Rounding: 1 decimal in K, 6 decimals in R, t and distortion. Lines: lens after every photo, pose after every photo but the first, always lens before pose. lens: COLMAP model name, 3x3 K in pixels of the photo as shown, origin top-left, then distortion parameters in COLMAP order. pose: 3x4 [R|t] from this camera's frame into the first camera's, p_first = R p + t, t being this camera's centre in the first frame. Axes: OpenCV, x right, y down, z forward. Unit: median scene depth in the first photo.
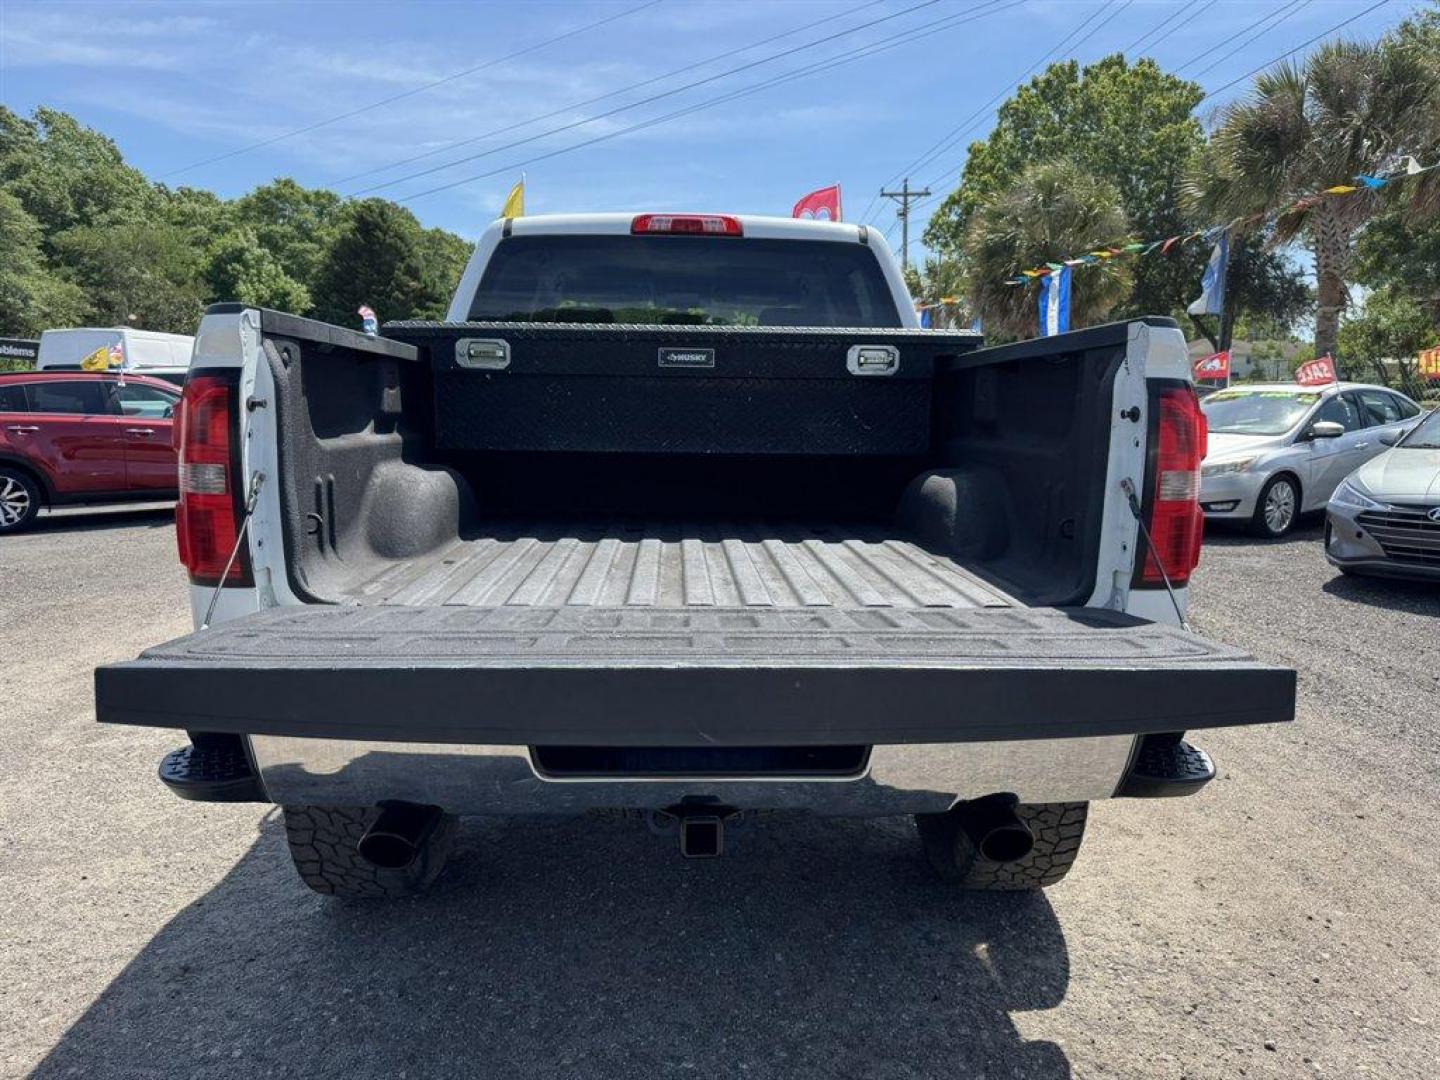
lens RADIAL K [[1039.5, 0, 720.0], [0, 1039.5, 540.0], [0, 0, 1]] dist [0.005007, -0.003537]
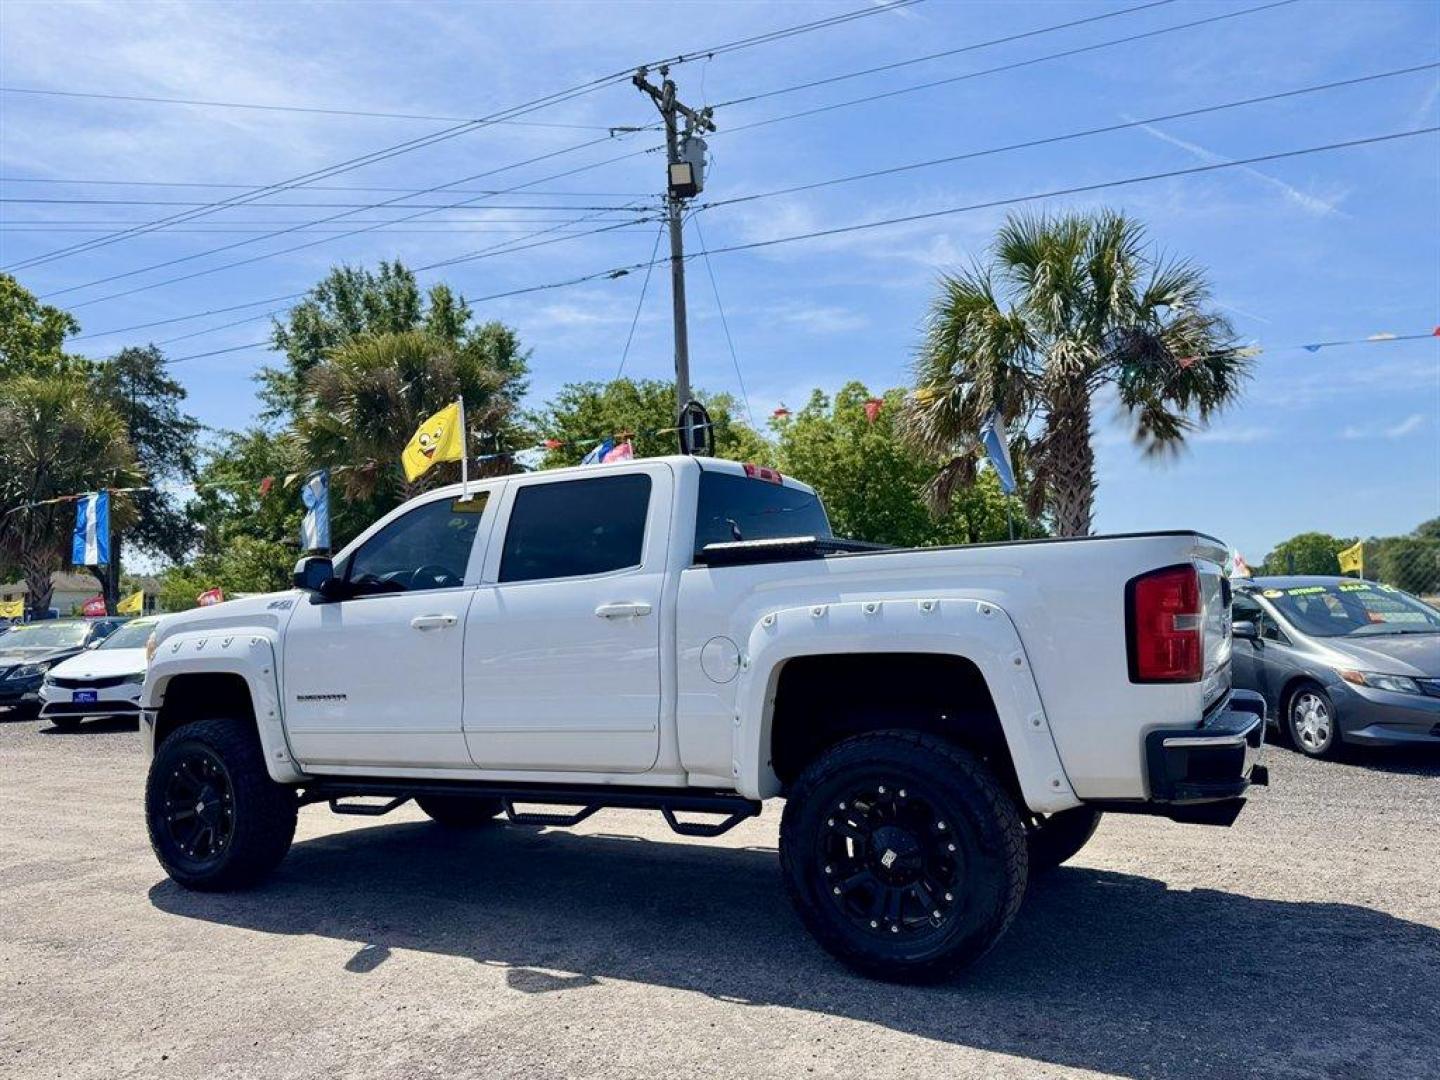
lens RADIAL K [[1039.5, 0, 720.0], [0, 1039.5, 540.0], [0, 0, 1]] dist [0.005007, -0.003537]
pose [[0.529971, 0.032253, 0.847402, -0.426824], [0.155343, 0.978675, -0.134402, -0.017123], [-0.833666, 0.202867, 0.513659, 0.122581]]
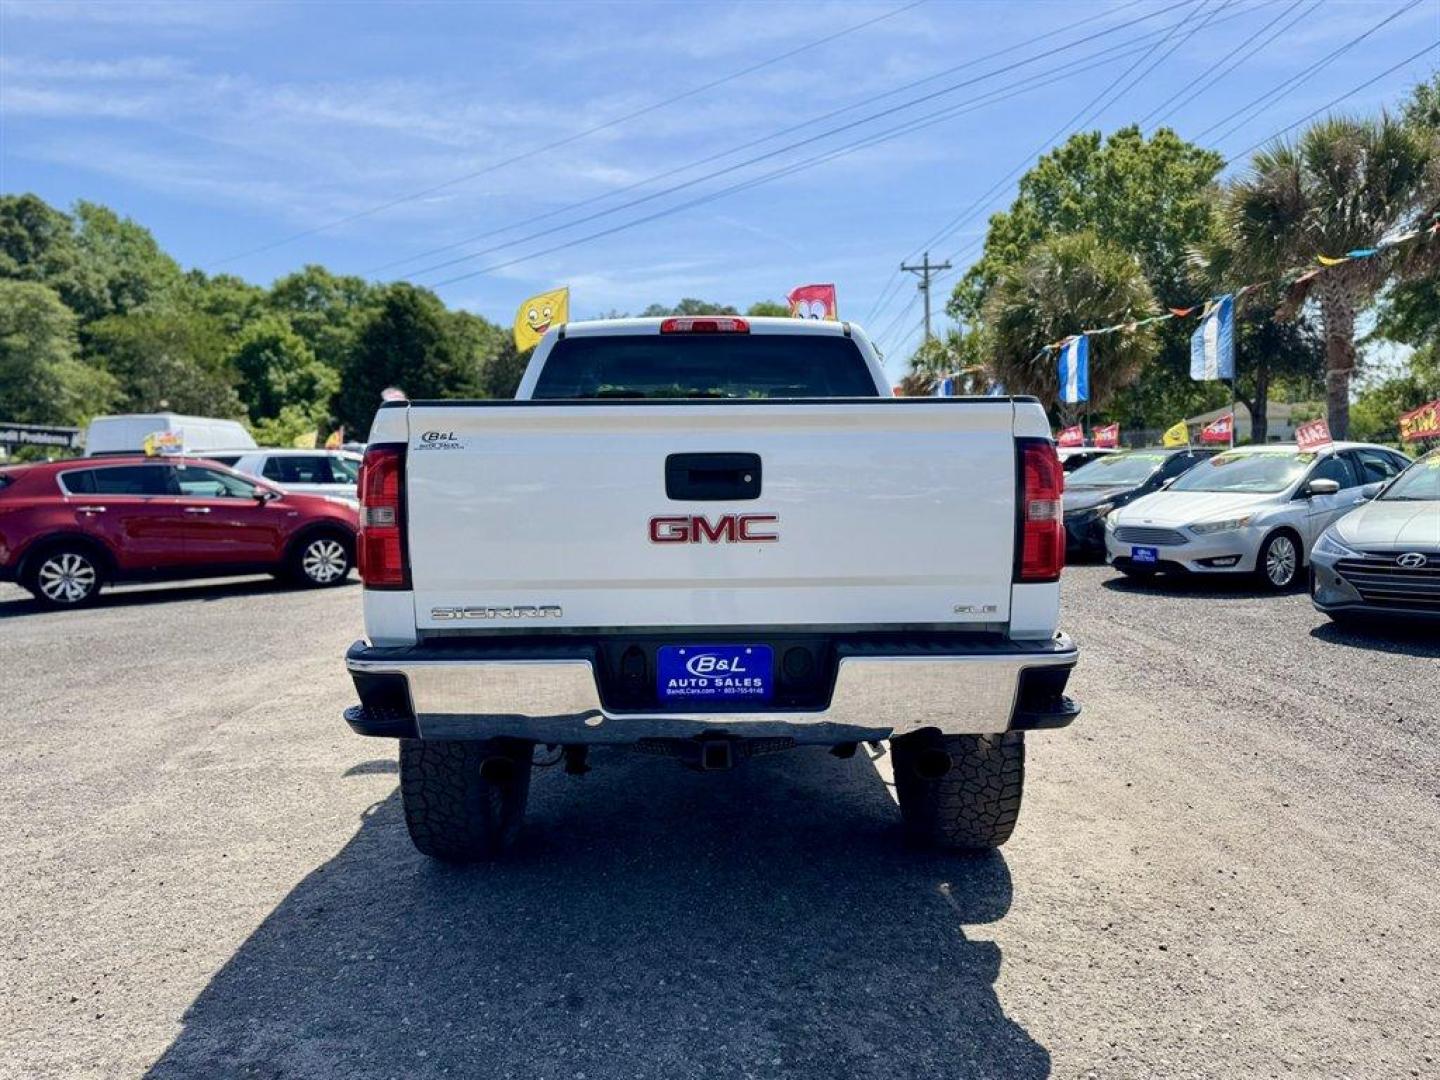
lens RADIAL K [[1059.5, 0, 722.0], [0, 1059.5, 522.7], [0, 0, 1]] dist [0.063081, -0.098901]
pose [[0.999539, -0.018484, -0.024103, 0.004888], [0.016284, 0.995945, -0.088480, 0.014596], [0.025641, 0.088047, 0.995786, -0.079121]]
